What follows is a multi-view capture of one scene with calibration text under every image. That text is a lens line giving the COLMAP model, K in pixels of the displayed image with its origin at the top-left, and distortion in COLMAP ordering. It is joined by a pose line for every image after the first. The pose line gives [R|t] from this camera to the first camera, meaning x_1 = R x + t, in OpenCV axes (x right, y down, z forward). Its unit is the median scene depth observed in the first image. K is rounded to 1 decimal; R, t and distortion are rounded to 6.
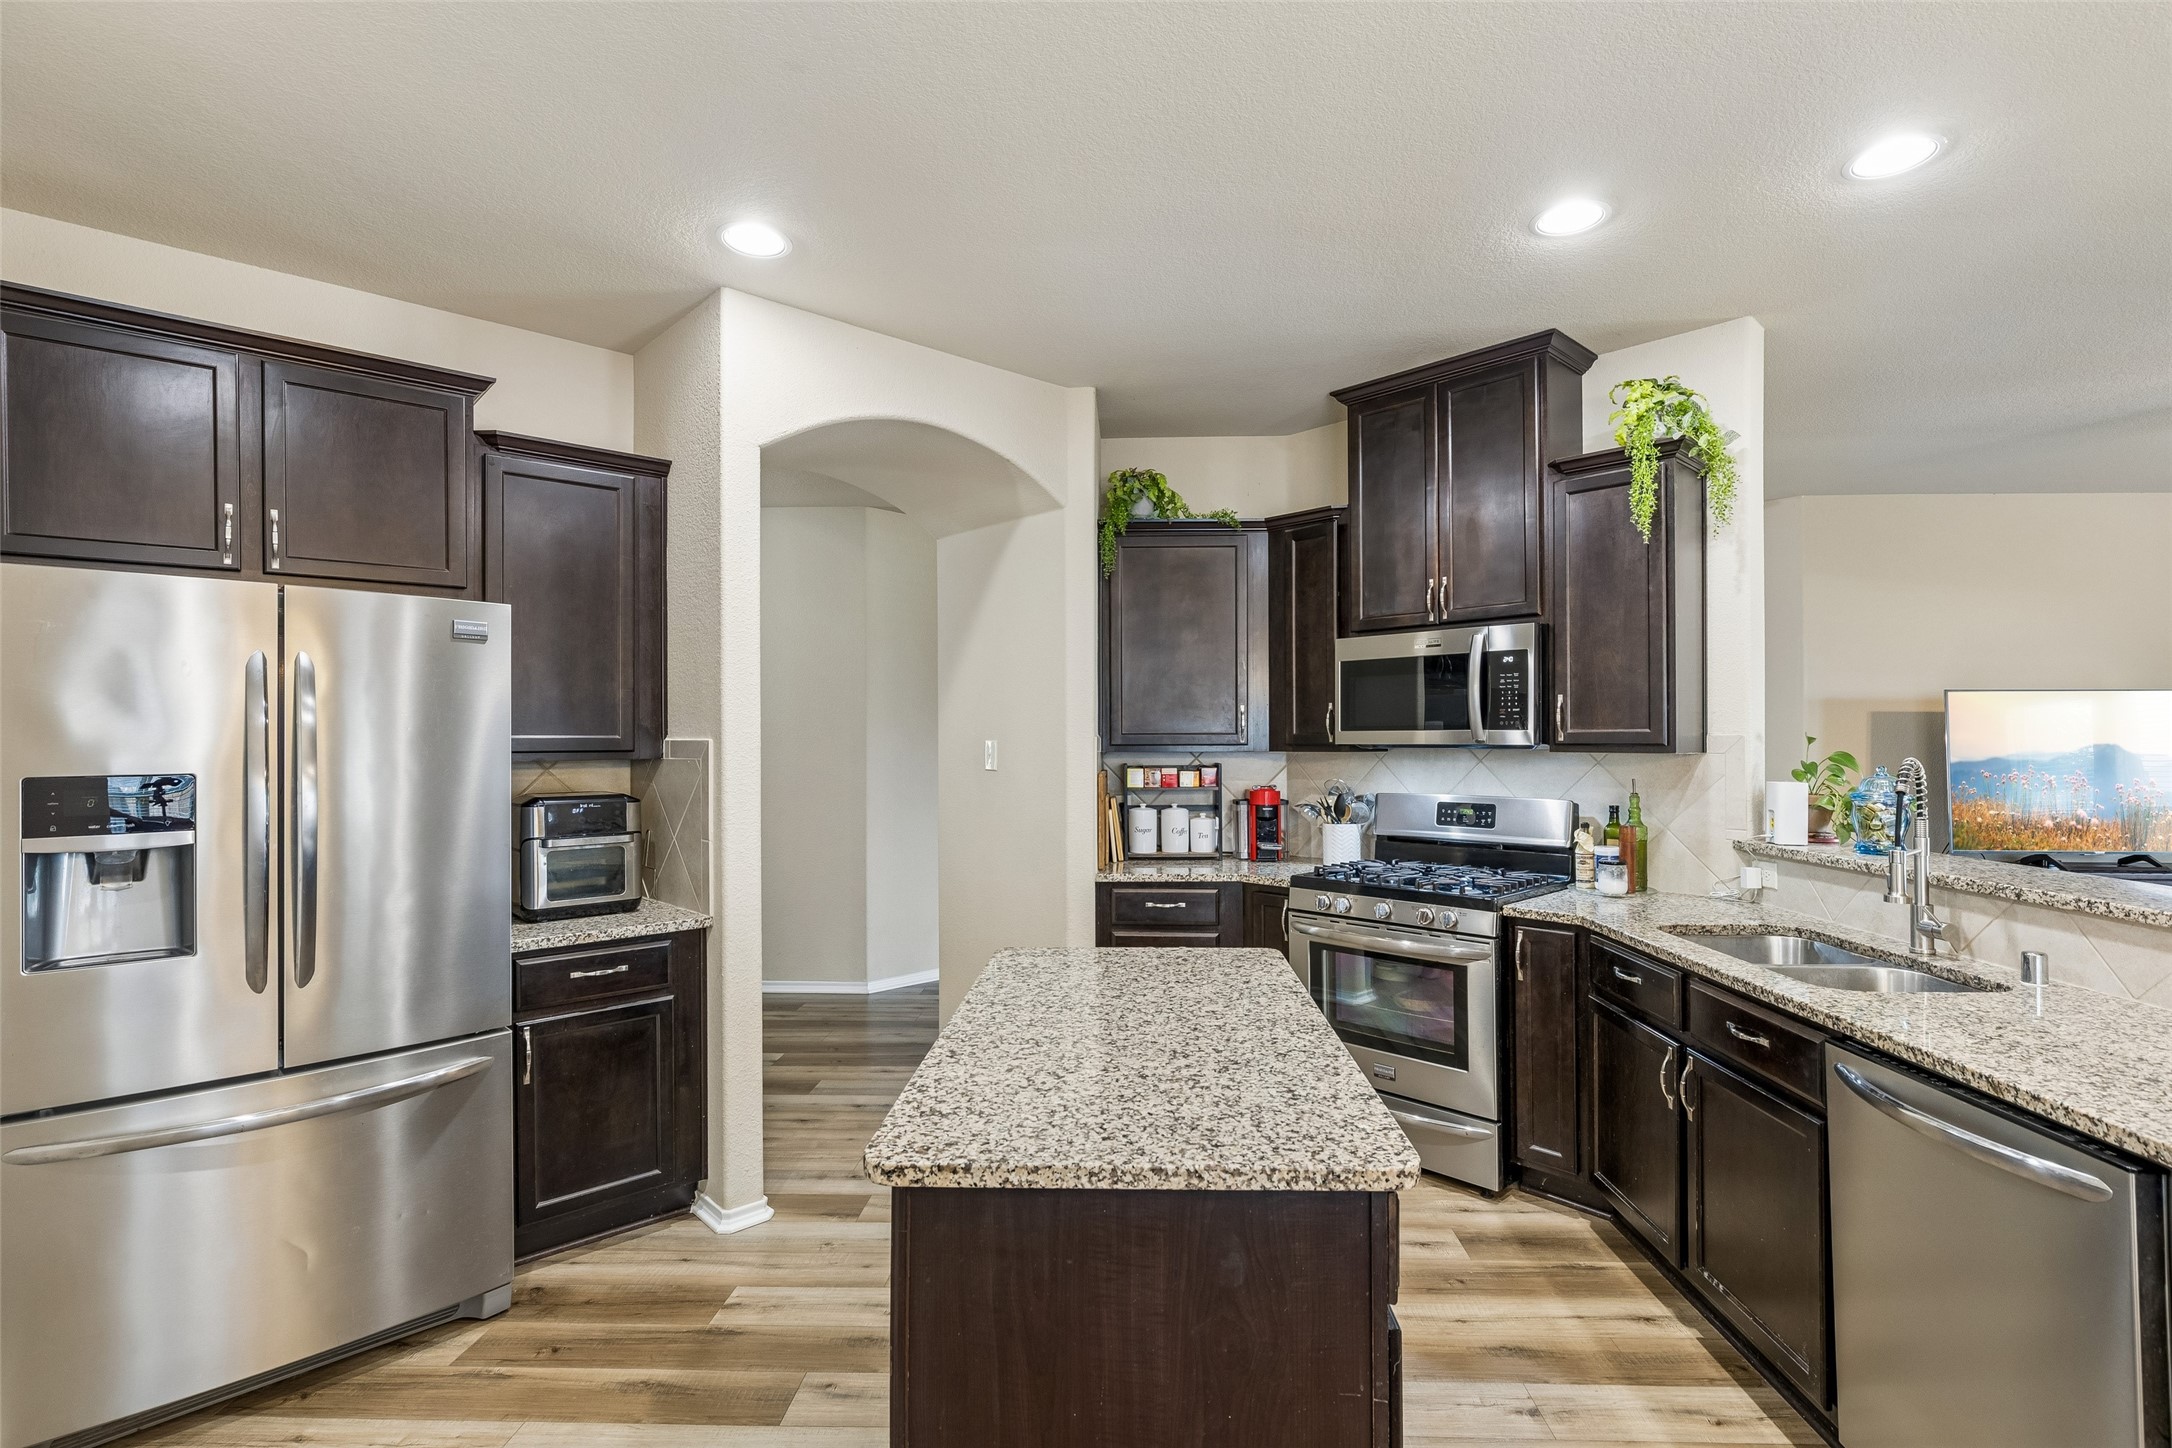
lens RADIAL K [[1036.3, 0, 1098.0], [0, 1036.3, 728.1], [0, 0, 1]] dist [0.007930, -0.000255]
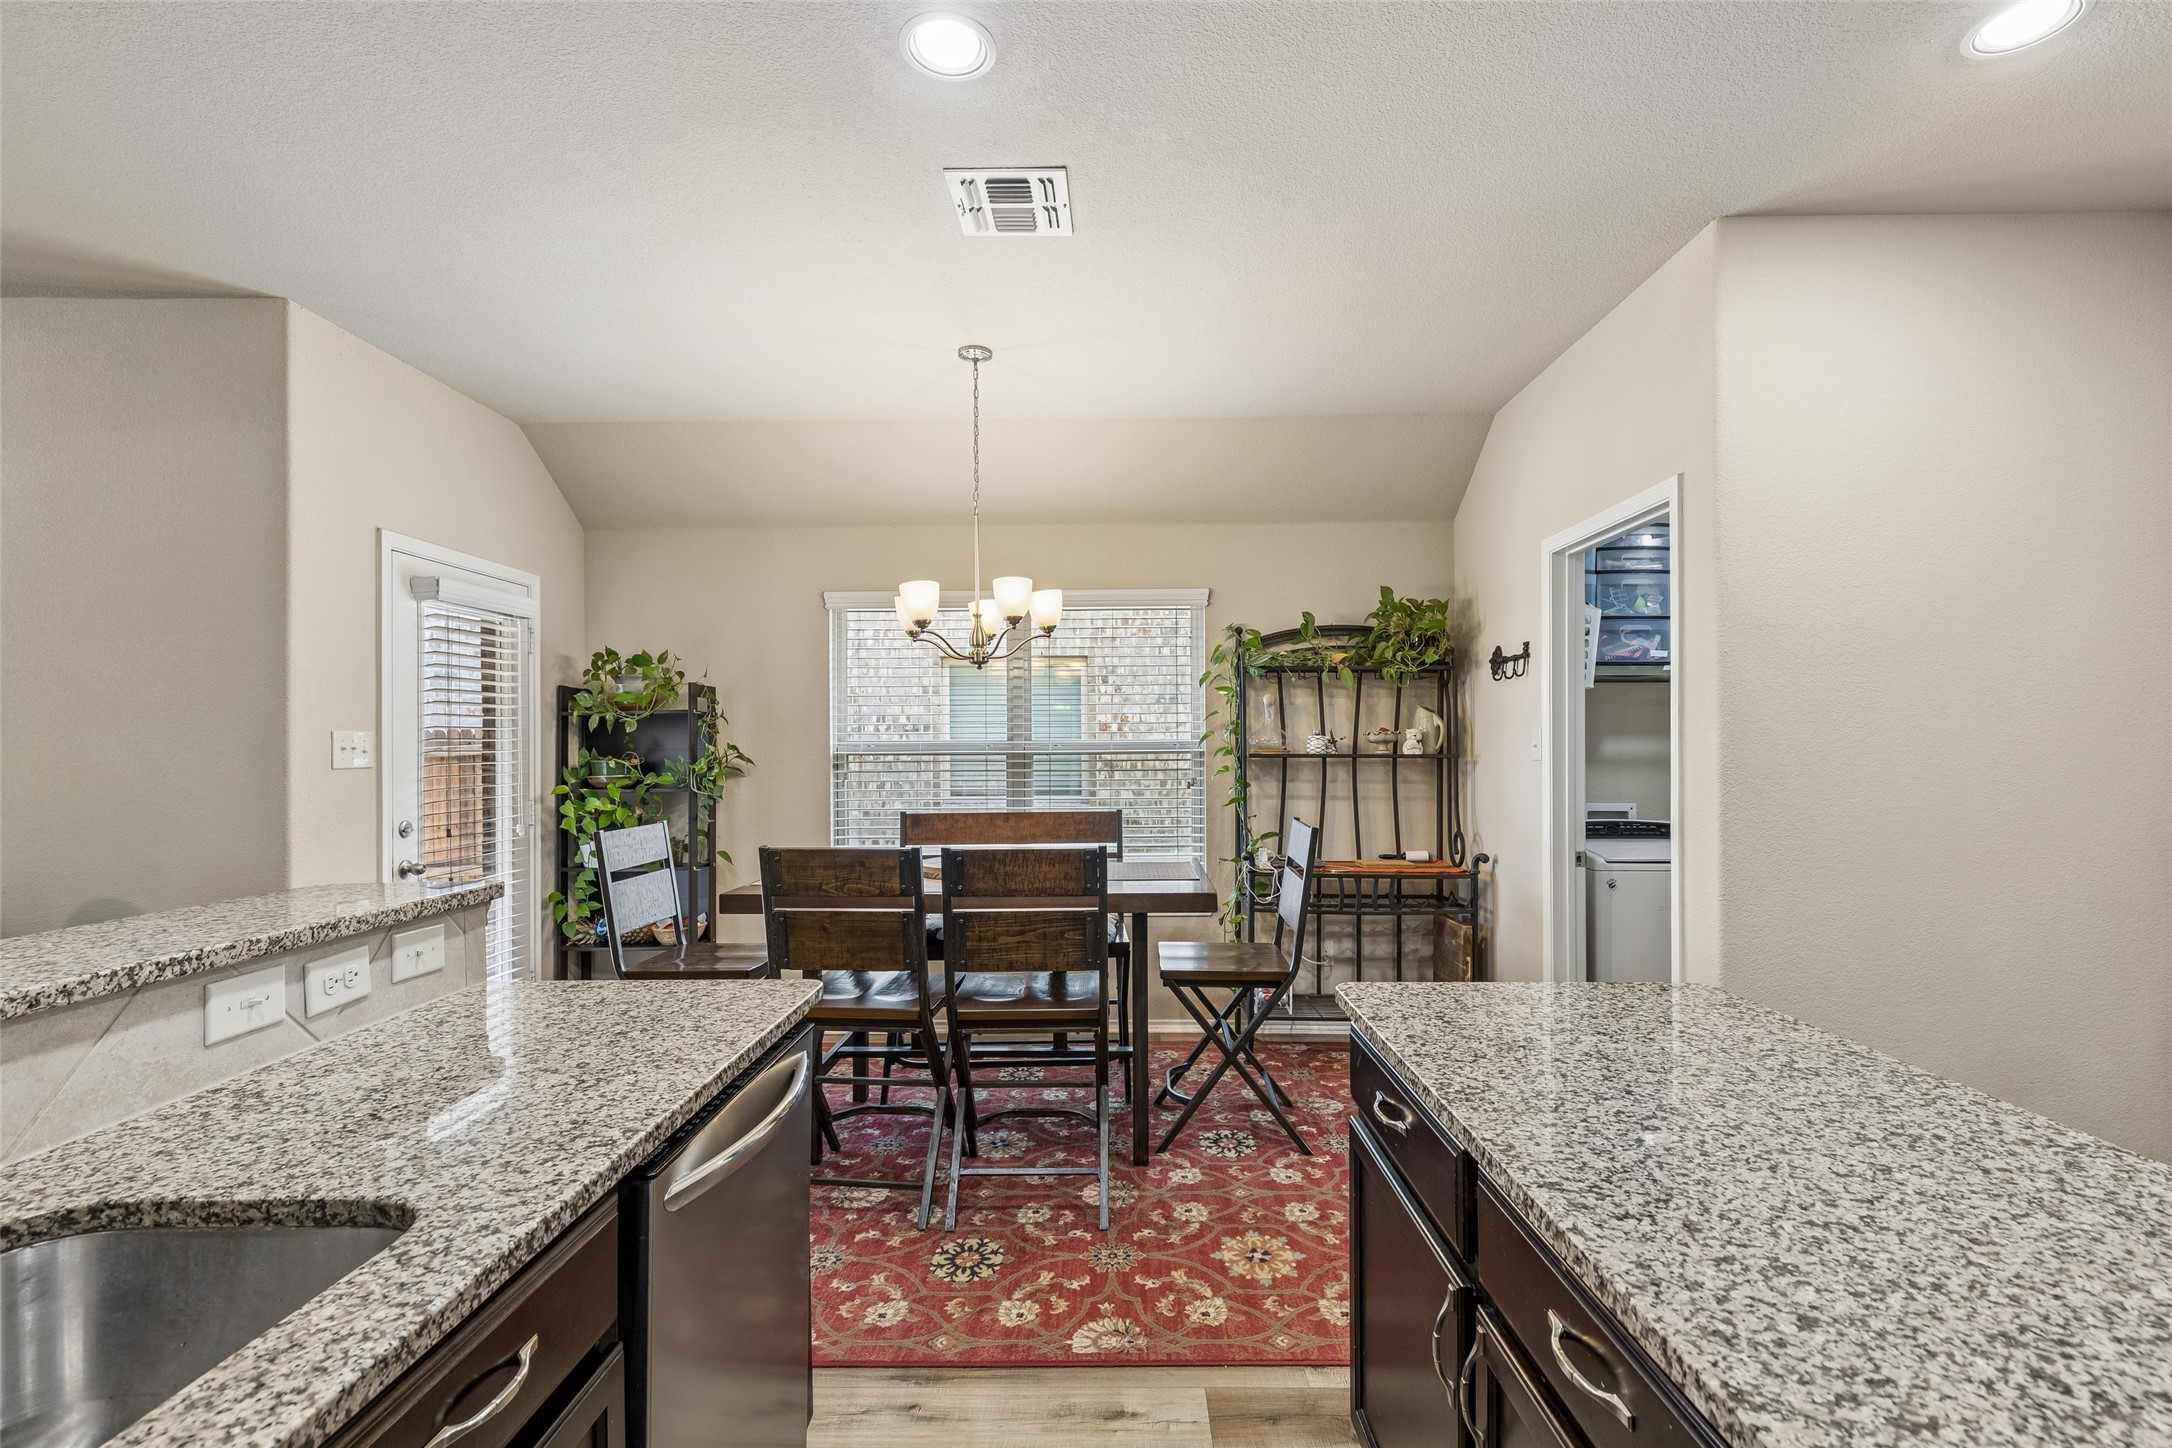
lens RADIAL K [[1001.1, 0, 1093.6], [0, 1001.1, 742.2], [0, 0, 1]] dist [0.011745, -0.000103]
pose [[-0.999871, 0.007343, -0.014303, 0.271801], [0.007561, 0.999855, -0.015262, 0.033262], [0.014188, -0.015368, -0.999781, 0.980108]]
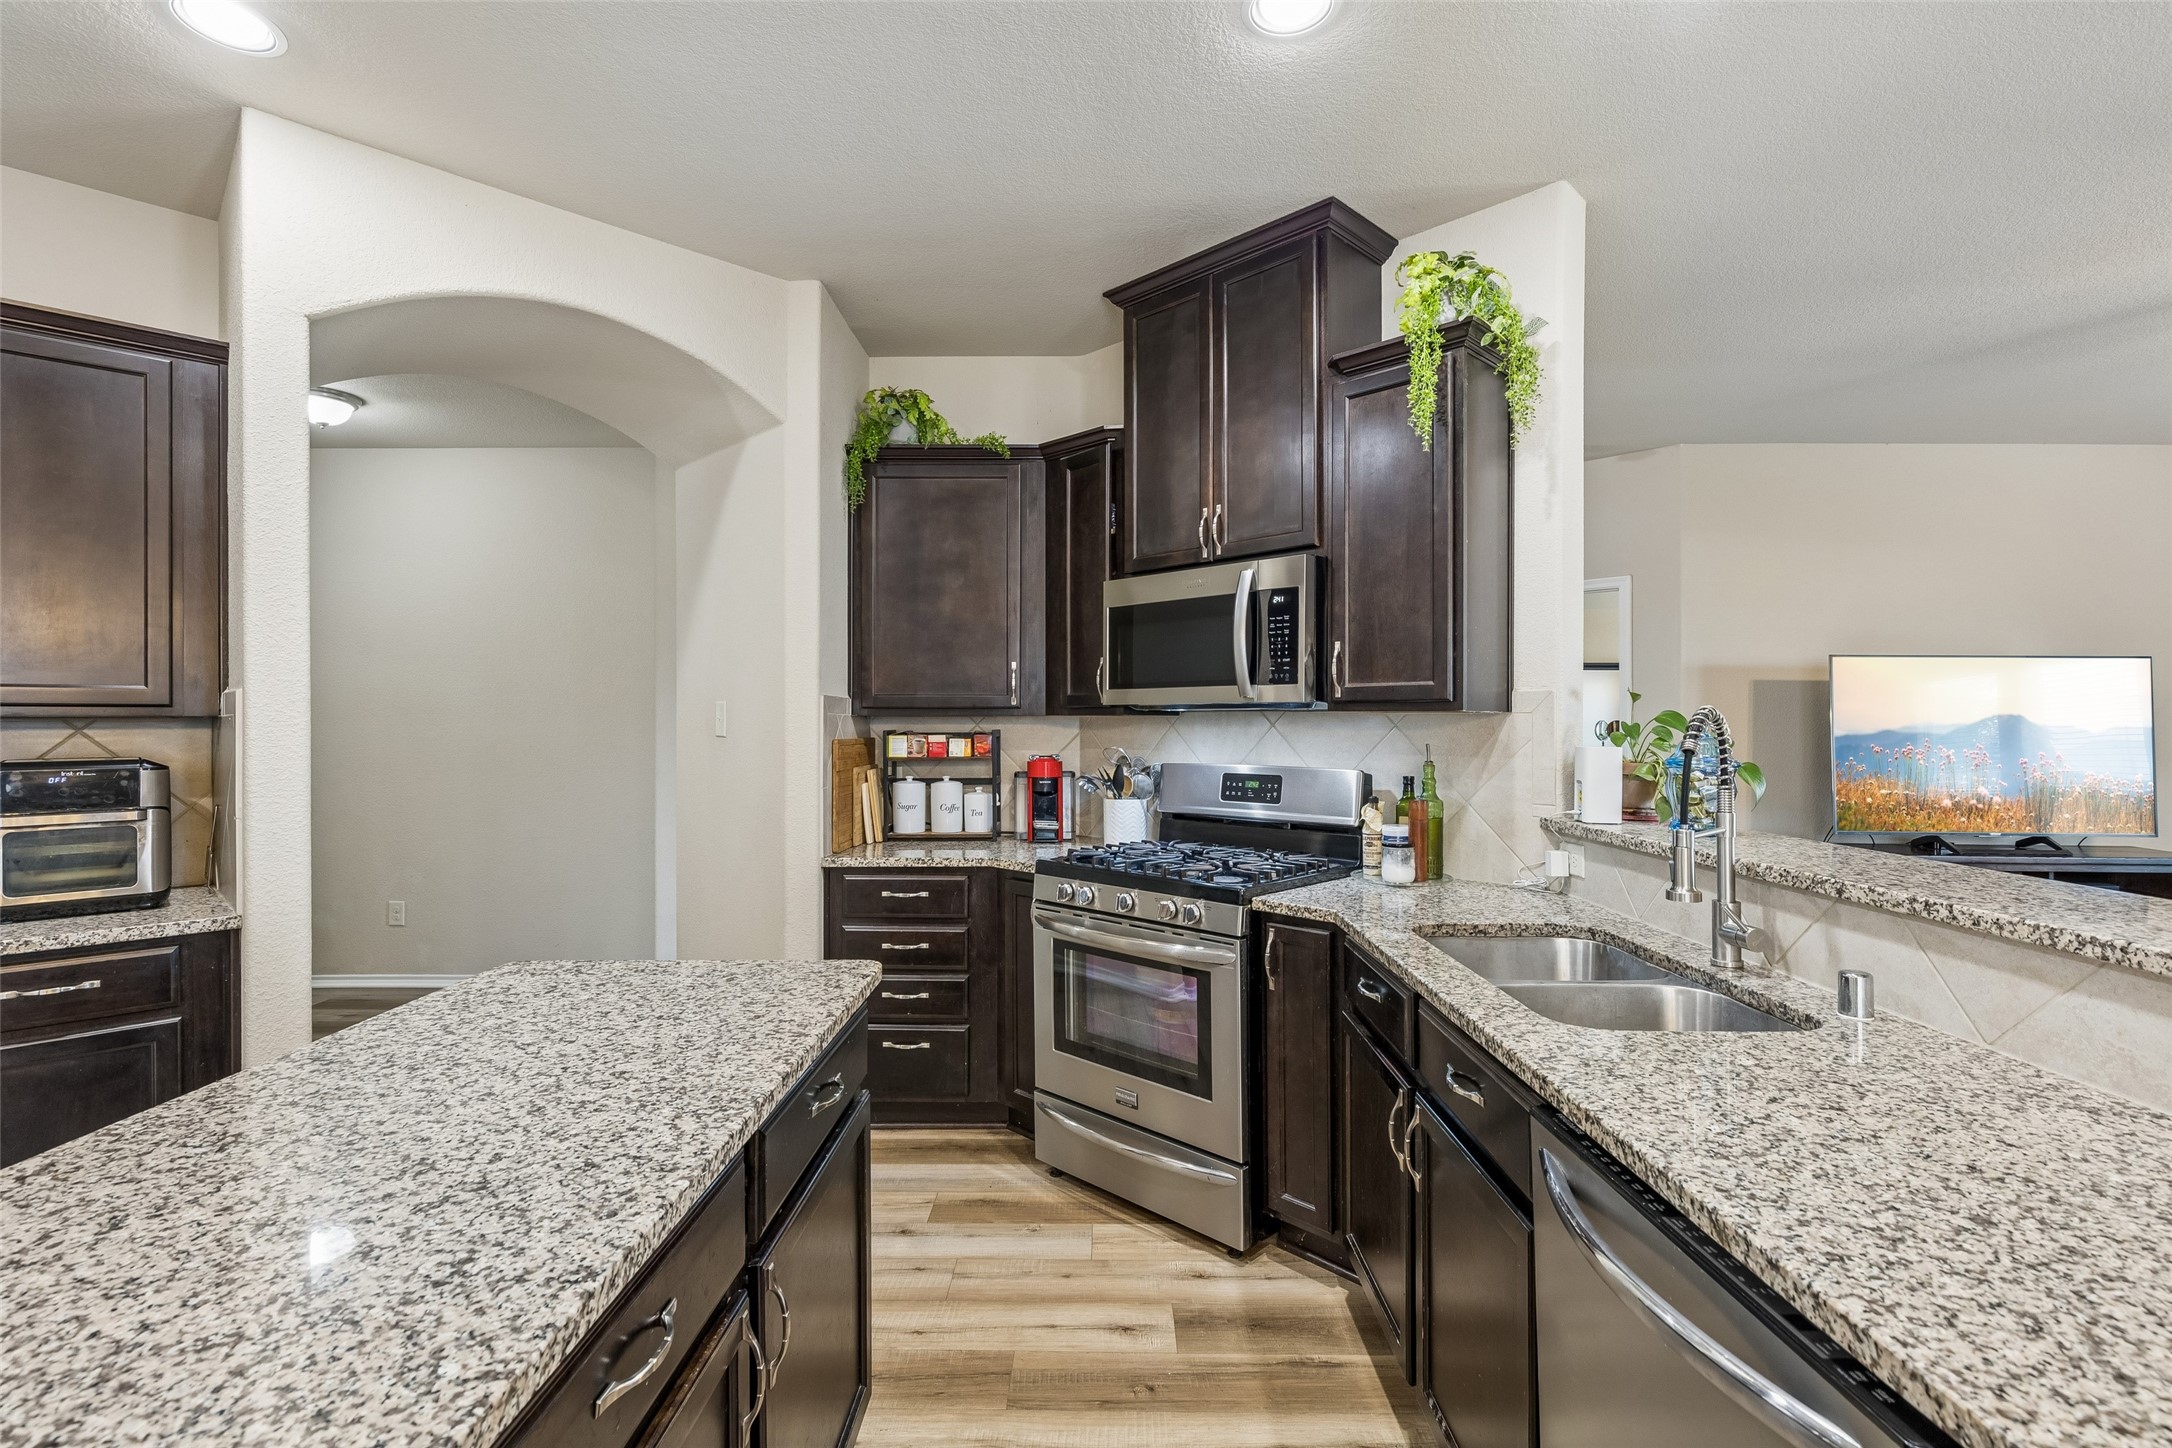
lens RADIAL K [[1001.1, 0, 1088.0], [0, 1001.1, 715.1], [0, 0, 1]] dist [0.011745, -0.000103]
pose [[0.999807, 0.002931, 0.019409, 0.242931], [-0.002984, 0.999992, 0.002732, 0.025924], [-0.019401, -0.002789, 0.999808, 0.216618]]
